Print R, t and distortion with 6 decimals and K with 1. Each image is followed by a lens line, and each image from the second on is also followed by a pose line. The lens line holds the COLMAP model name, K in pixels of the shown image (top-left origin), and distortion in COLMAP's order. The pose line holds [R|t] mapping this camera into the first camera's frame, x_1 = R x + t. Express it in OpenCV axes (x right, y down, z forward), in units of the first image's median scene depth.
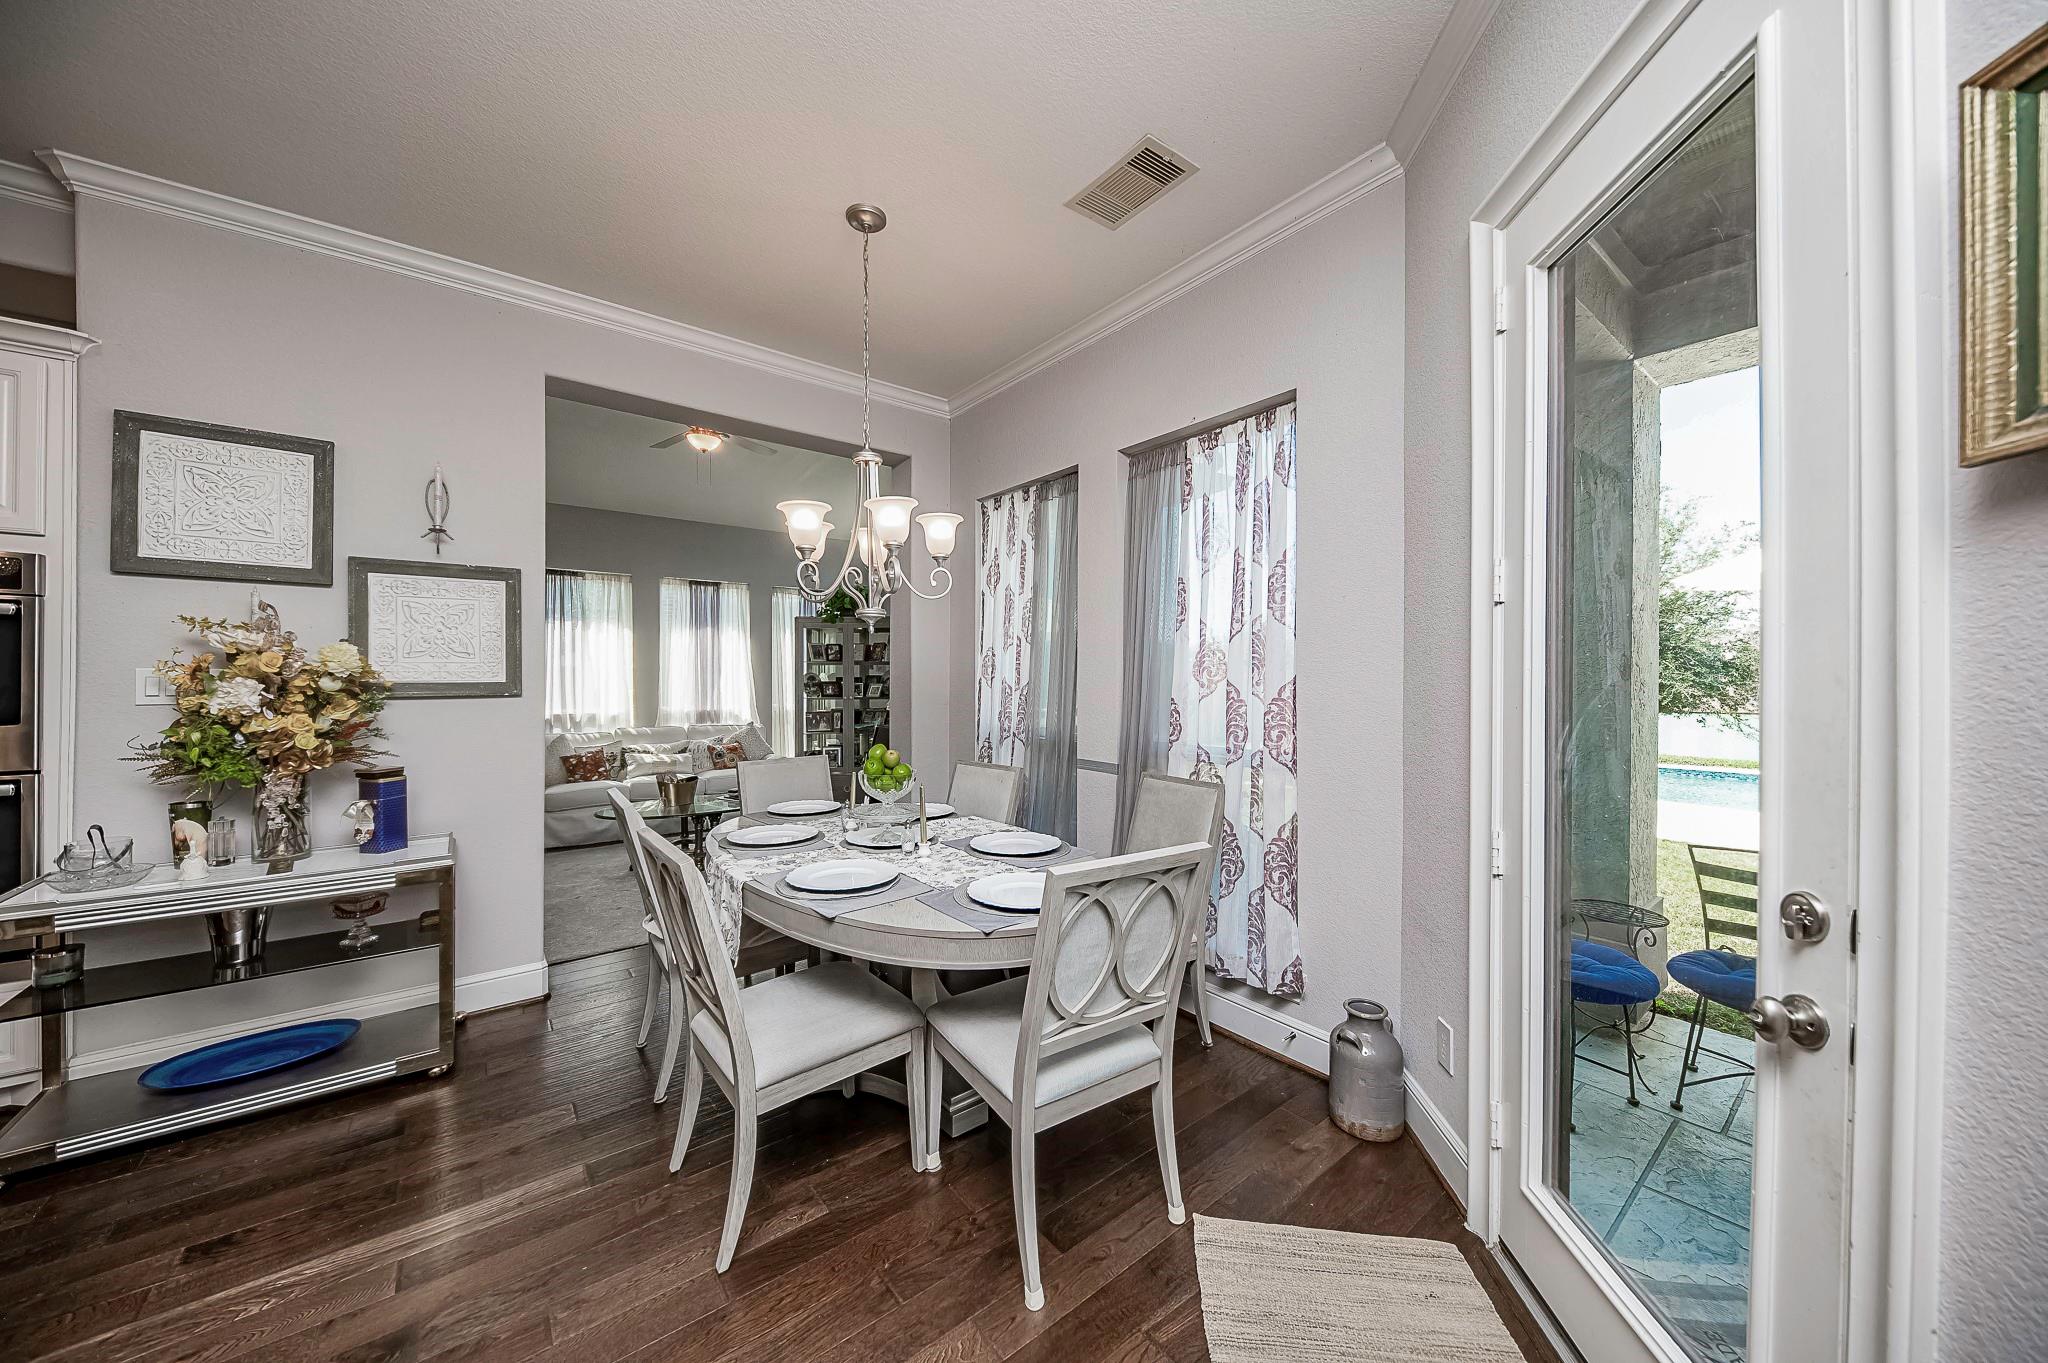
lens RADIAL K [[718.1, 0, 1024.0], [0, 718.1, 681.5], [0, 0, 1]] dist [-0.000770, -0.000193]
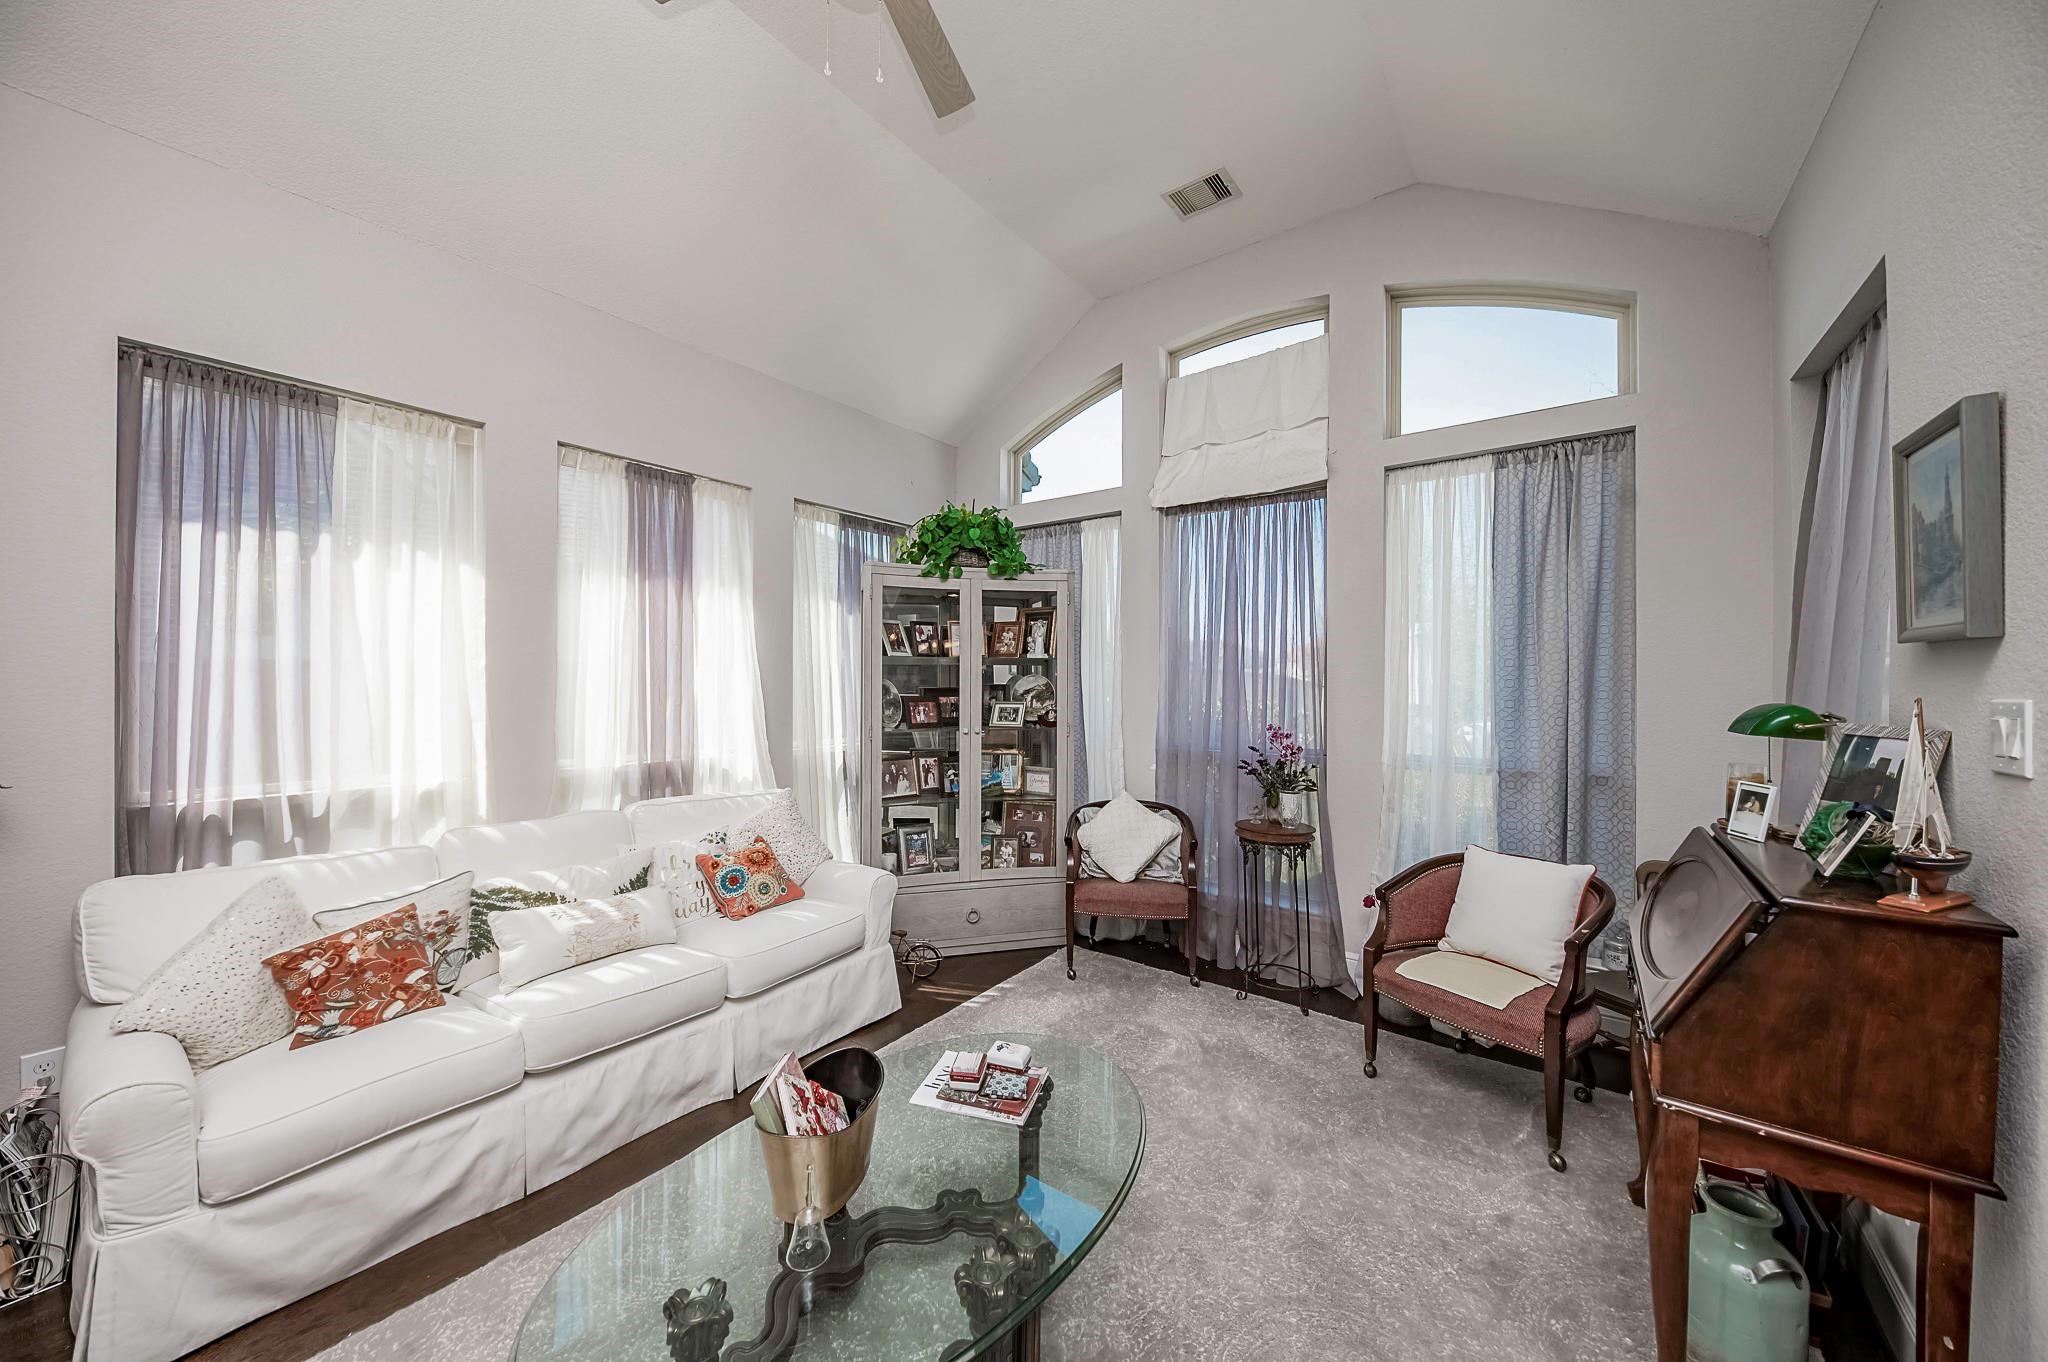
lens RADIAL K [[714.1, 0, 1015.6], [0, 714.1, 680.7], [0, 0, 1]] dist [0.010033, -0.006306]
pose [[0.966491, 0.005845, 0.256635, -0.371345], [-0.005211, 0.999981, -0.003150, -0.011321], [-0.256649, 0.001707, 0.966503, 0.557267]]
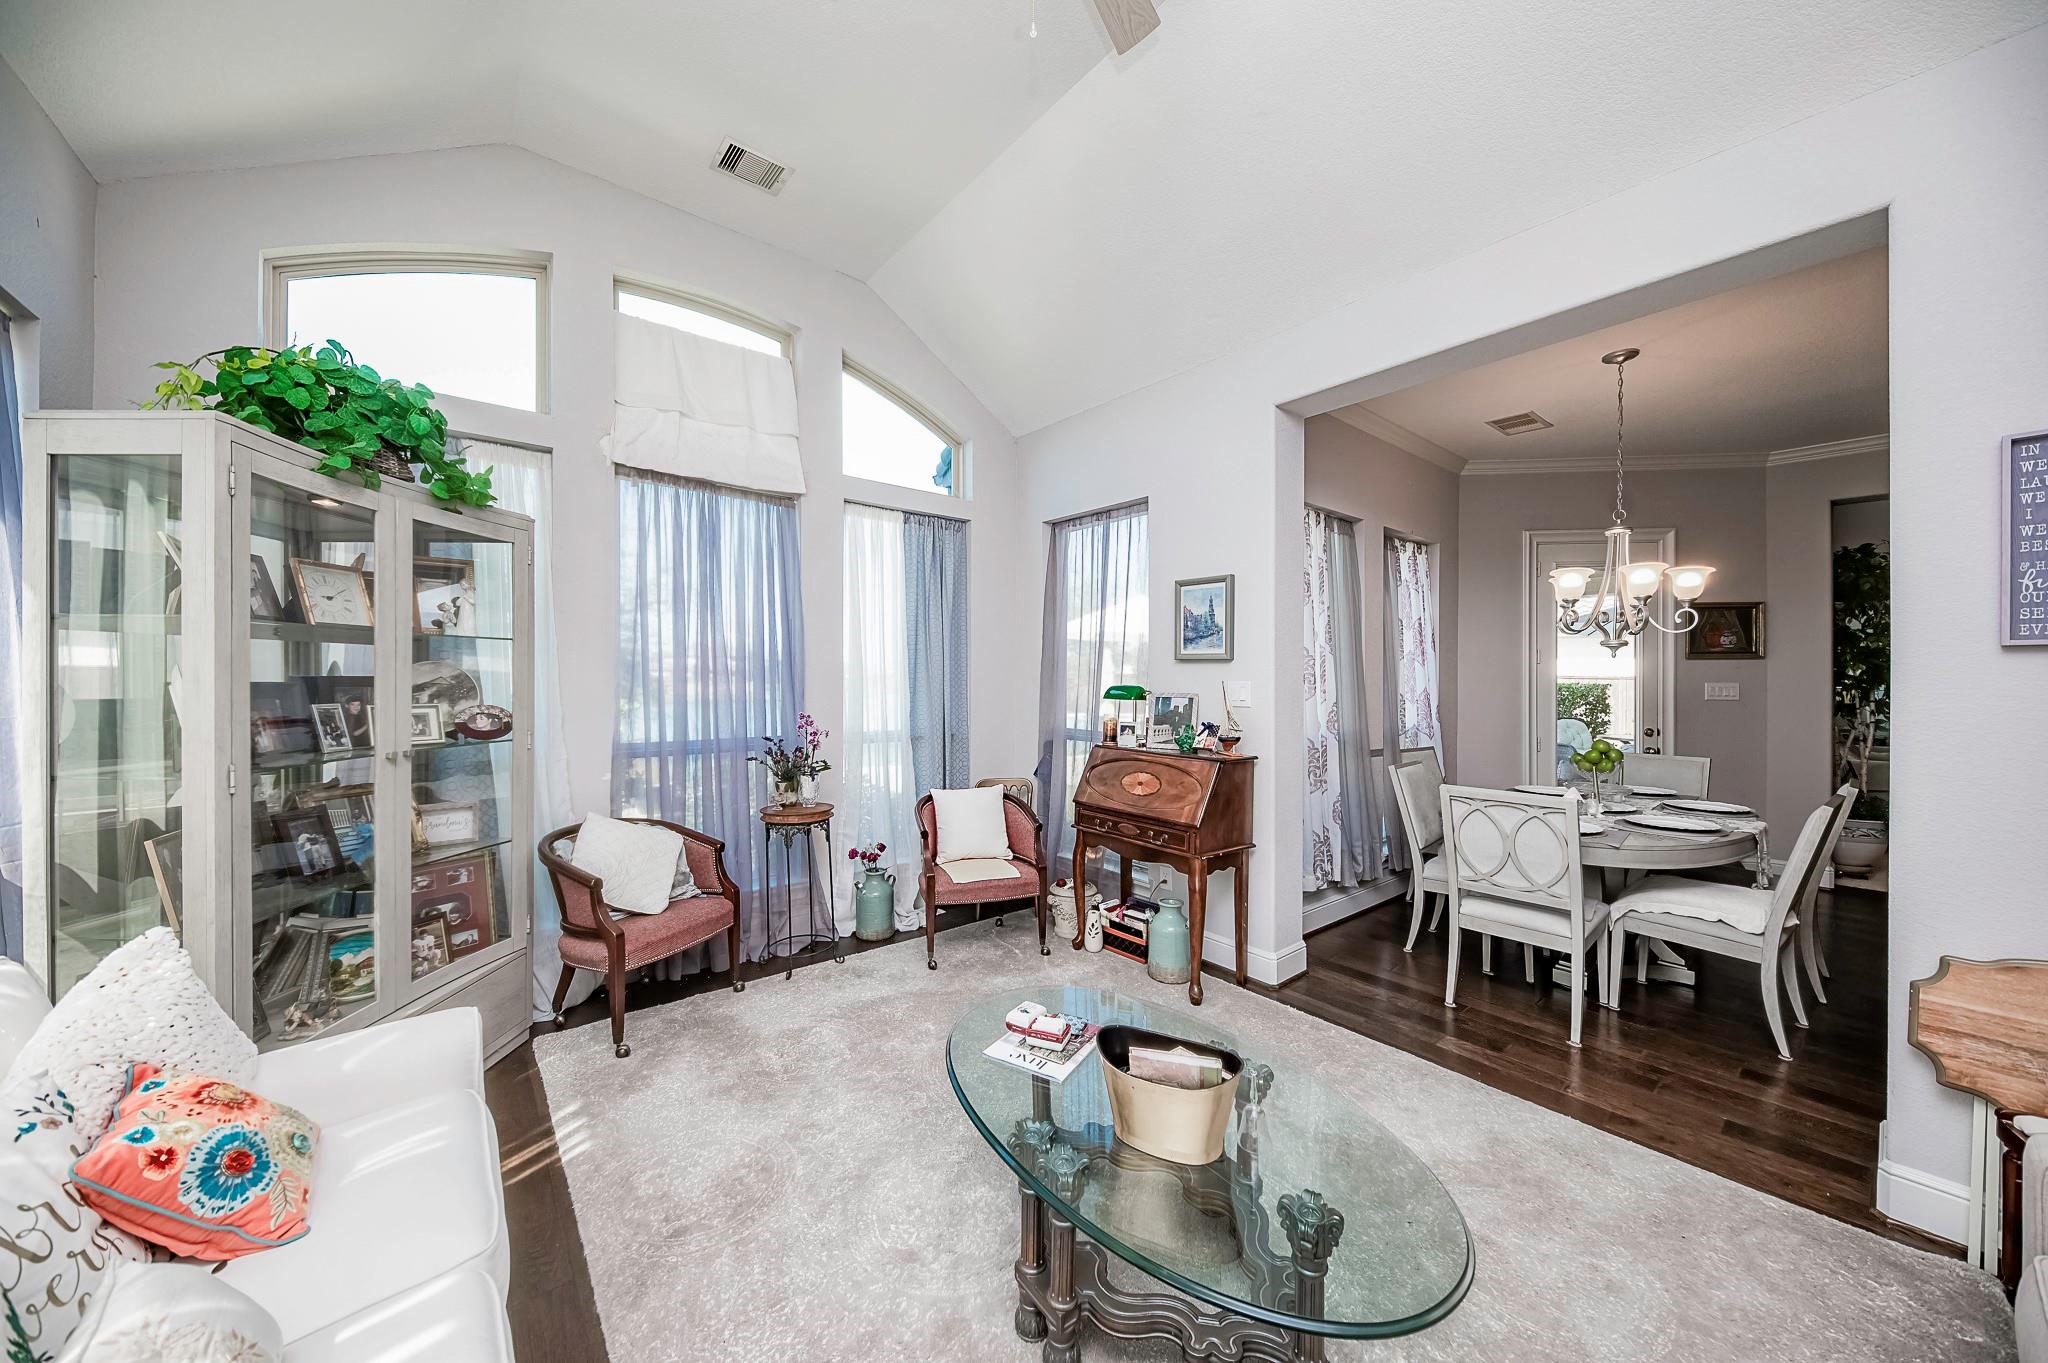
lens RADIAL K [[714.1, 0, 1015.6], [0, 714.1, 681.2], [0, 0, 1]] dist [0.010033, -0.006306]
pose [[-0.020714, -0.002230, 0.999783, -0.593823], [-0.002831, 0.999994, 0.002172, -0.009288], [-0.999781, -0.002786, -0.020720, 0.825115]]
